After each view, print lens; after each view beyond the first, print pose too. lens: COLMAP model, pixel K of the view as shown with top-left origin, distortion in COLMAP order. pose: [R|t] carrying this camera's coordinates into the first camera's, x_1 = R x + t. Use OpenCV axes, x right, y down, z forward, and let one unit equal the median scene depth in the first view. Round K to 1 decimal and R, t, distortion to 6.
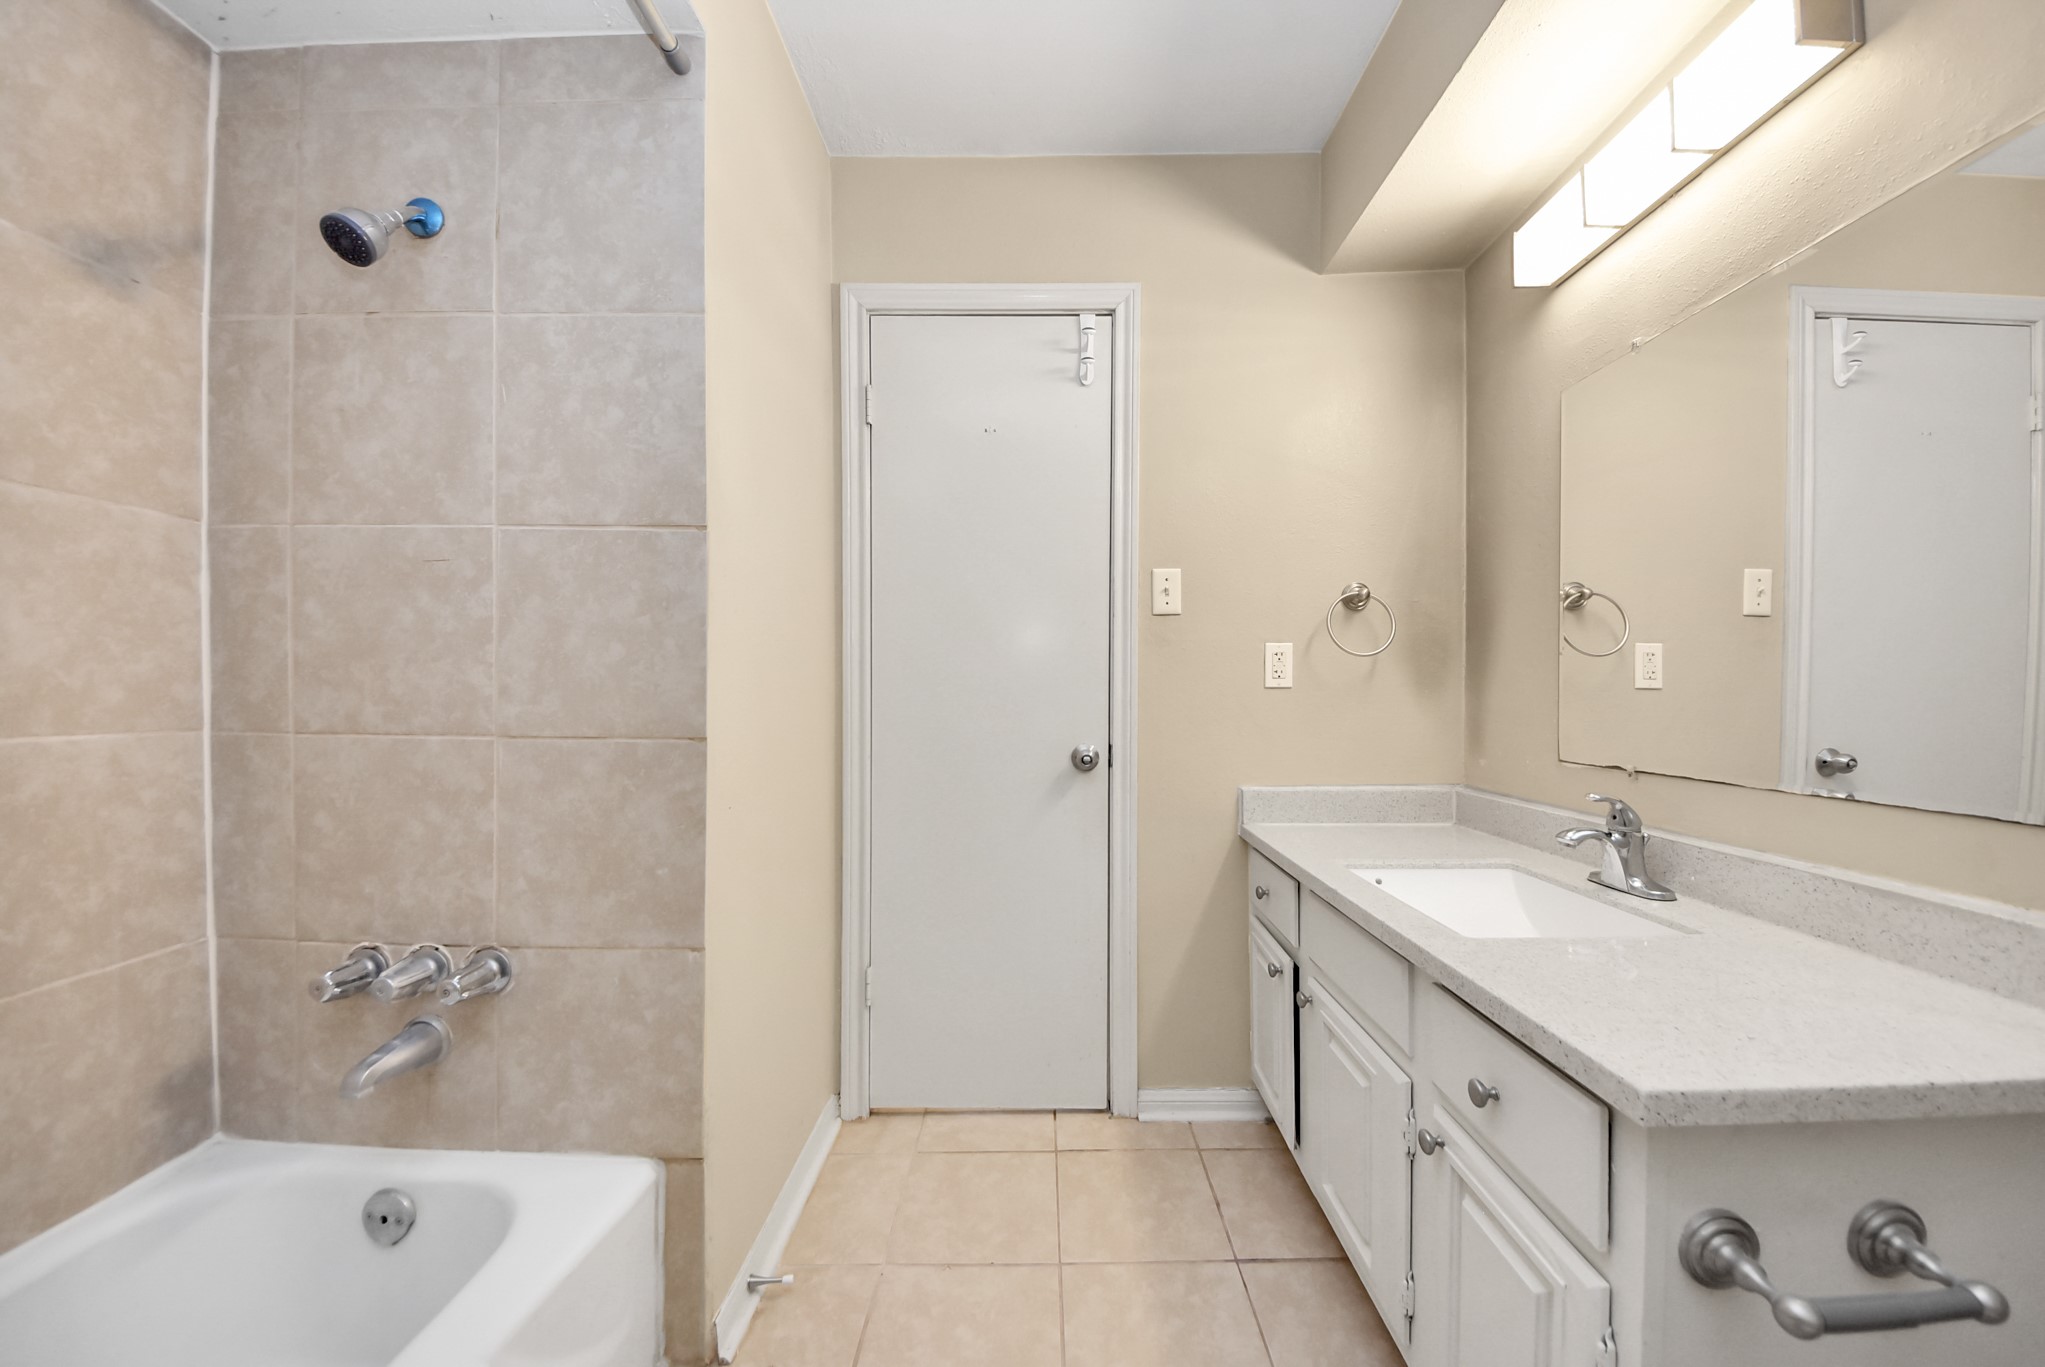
lens RADIAL K [[730.7, 0, 1047.3], [0, 730.7, 691.9], [0, 0, 1]] dist [-0.000894, -0.009454]
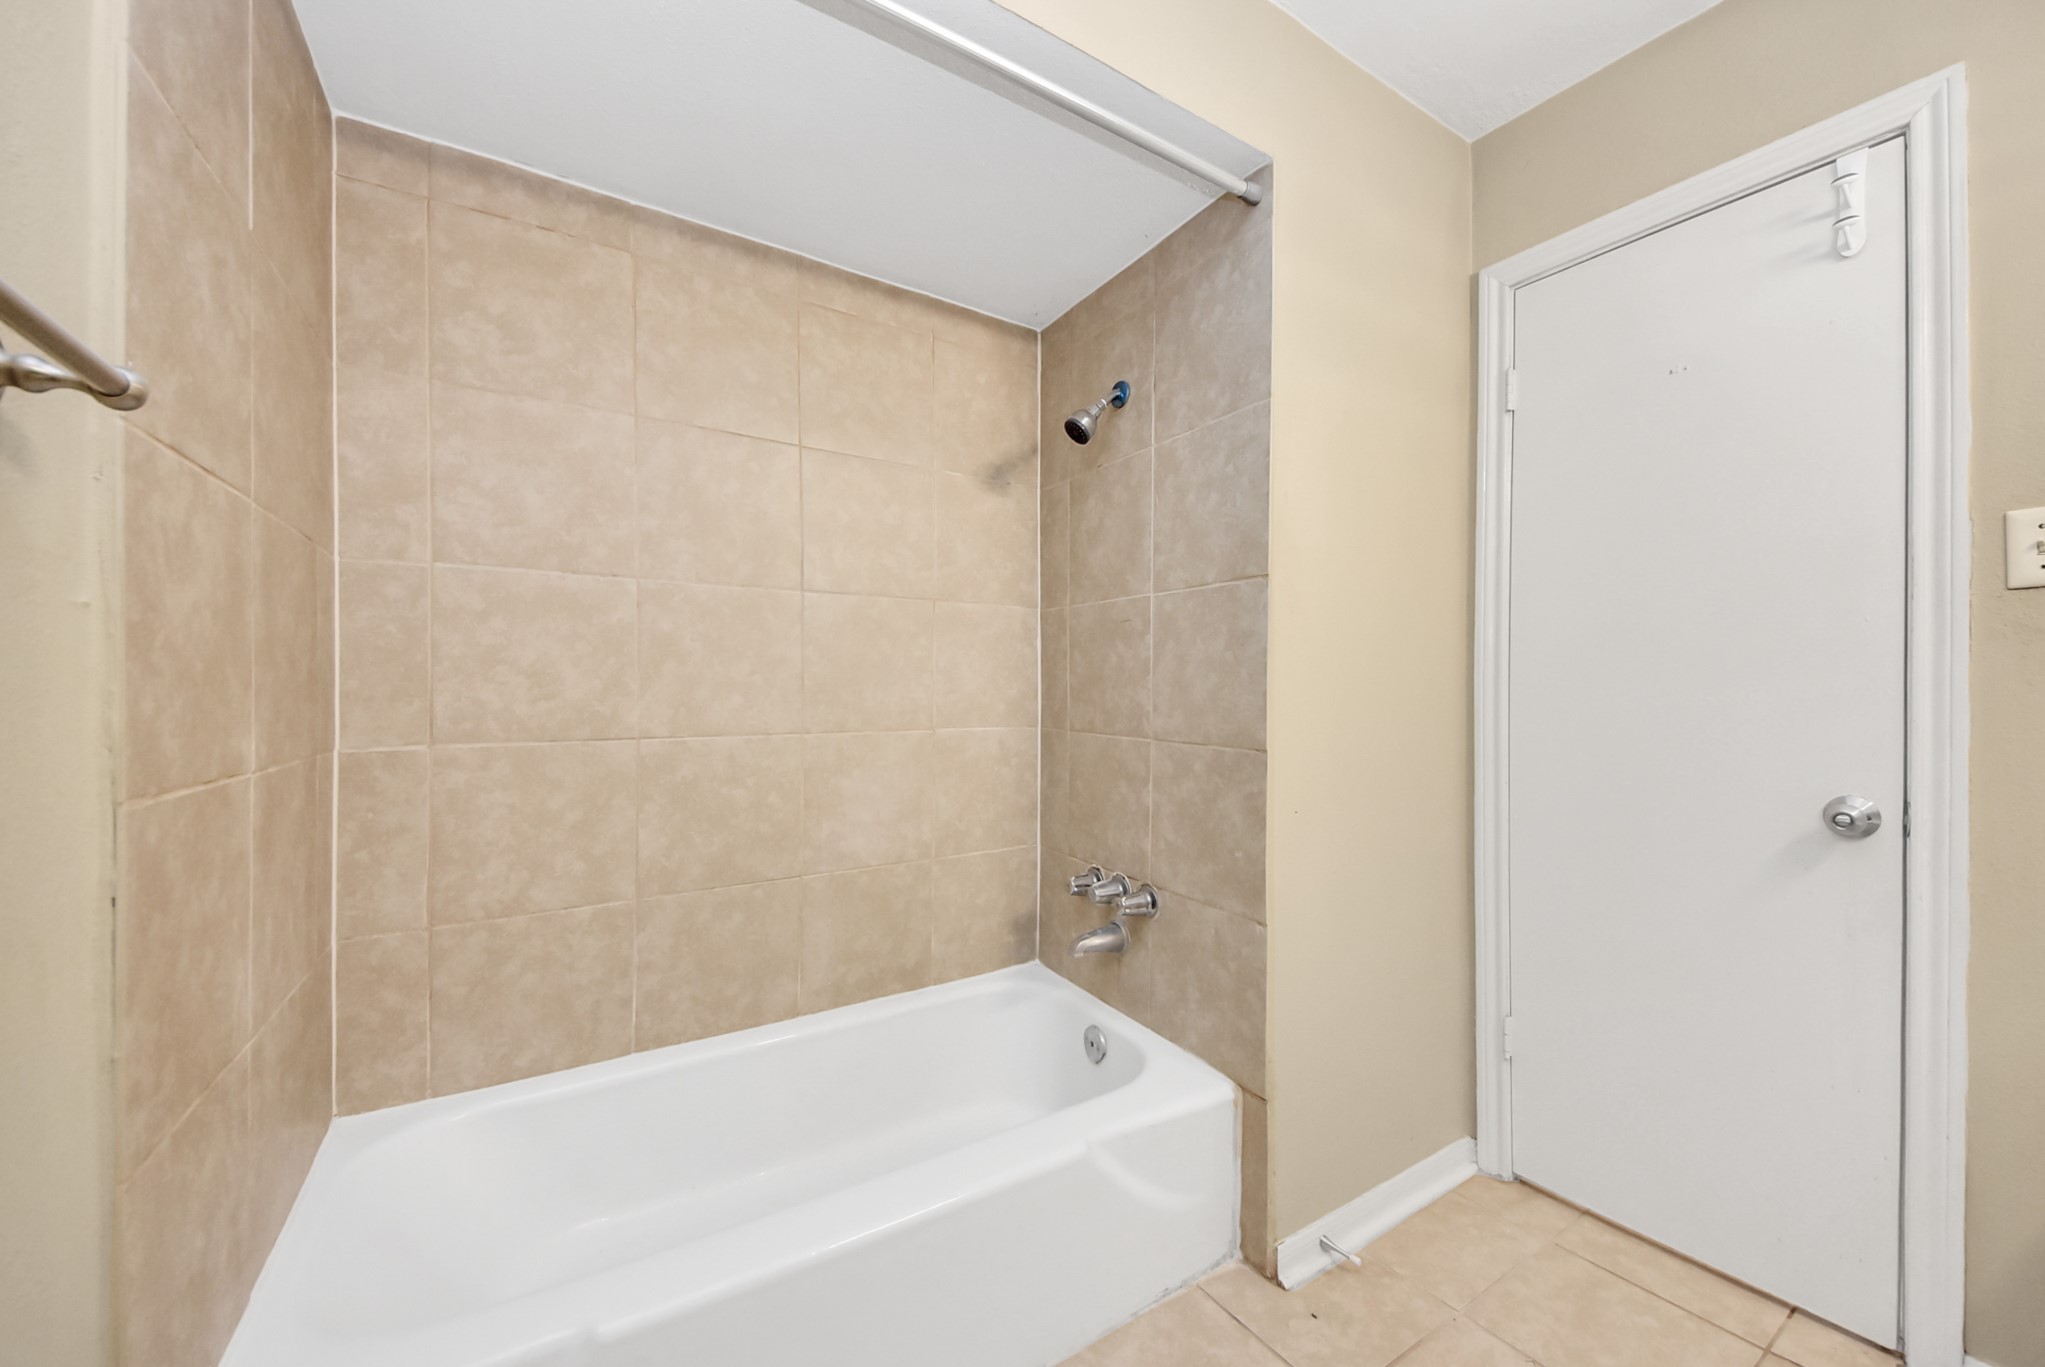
lens RADIAL K [[740.5, 0, 1019.9], [0, 740.5, 692.4], [0, 0, 1]] dist [0.001070, -0.012854]
pose [[0.515784, 0.001376, -0.856718, 0.361439], [-0.002381, 0.999997, 0.000172, -0.031431], [0.856715, 0.001951, 0.515786, 0.017826]]
